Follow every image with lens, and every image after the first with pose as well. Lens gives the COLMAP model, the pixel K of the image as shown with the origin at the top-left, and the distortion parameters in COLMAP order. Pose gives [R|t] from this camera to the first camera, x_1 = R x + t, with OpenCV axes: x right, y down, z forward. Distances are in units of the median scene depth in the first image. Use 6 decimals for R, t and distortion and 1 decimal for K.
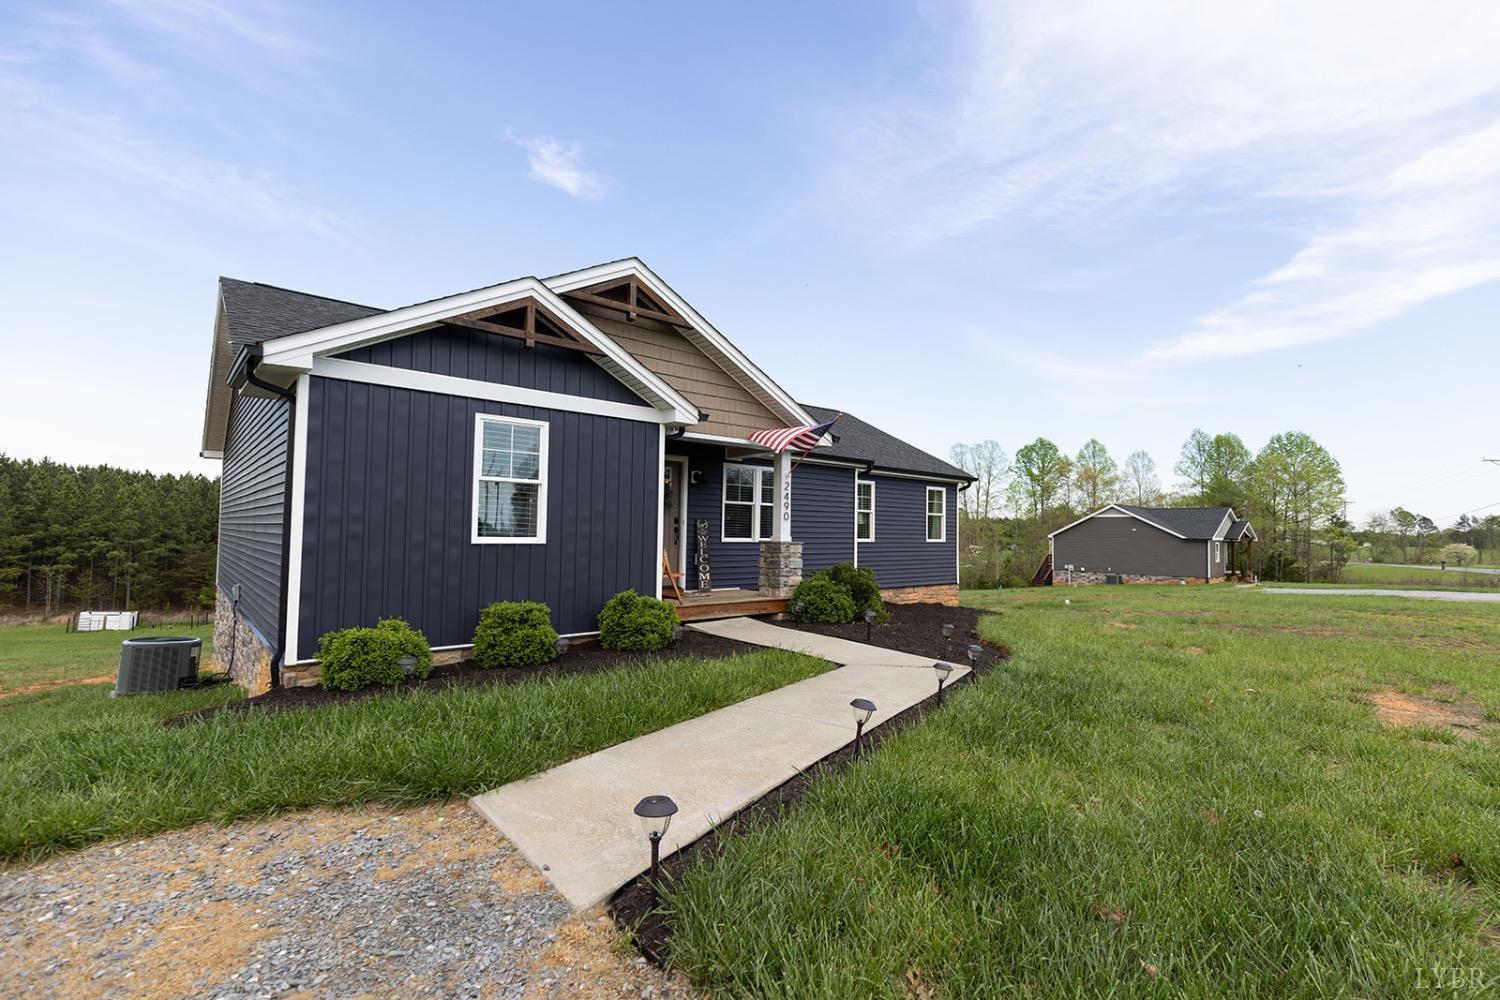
lens RADIAL K [[666.7, 0, 750.0], [0, 666.7, 500.0], [0, 0, 1]] dist [0.080317, 0.000011]
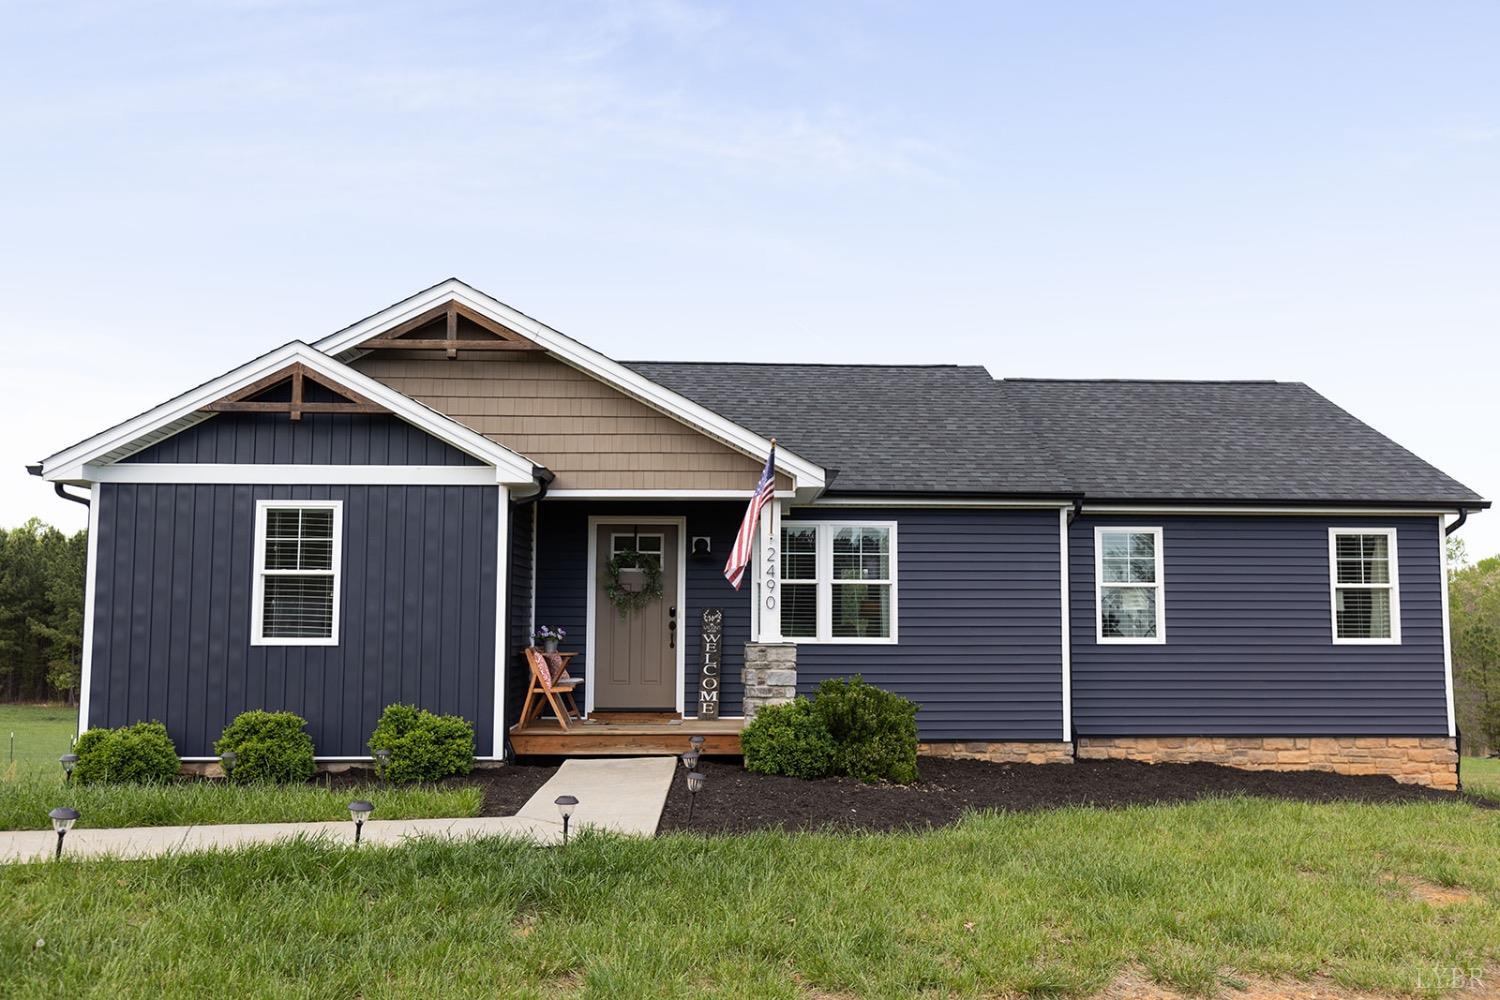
lens RADIAL K [[1232.9, 0, 750.5], [0, 1232.9, 529.1], [0, 0, 1]] dist [0.045939, -0.000530]
pose [[0.786430, -0.057993, -0.614951, 0.969449], [0.038842, 0.998255, -0.044469, 0.007655], [0.616457, 0.011086, 0.787311, 0.085953]]
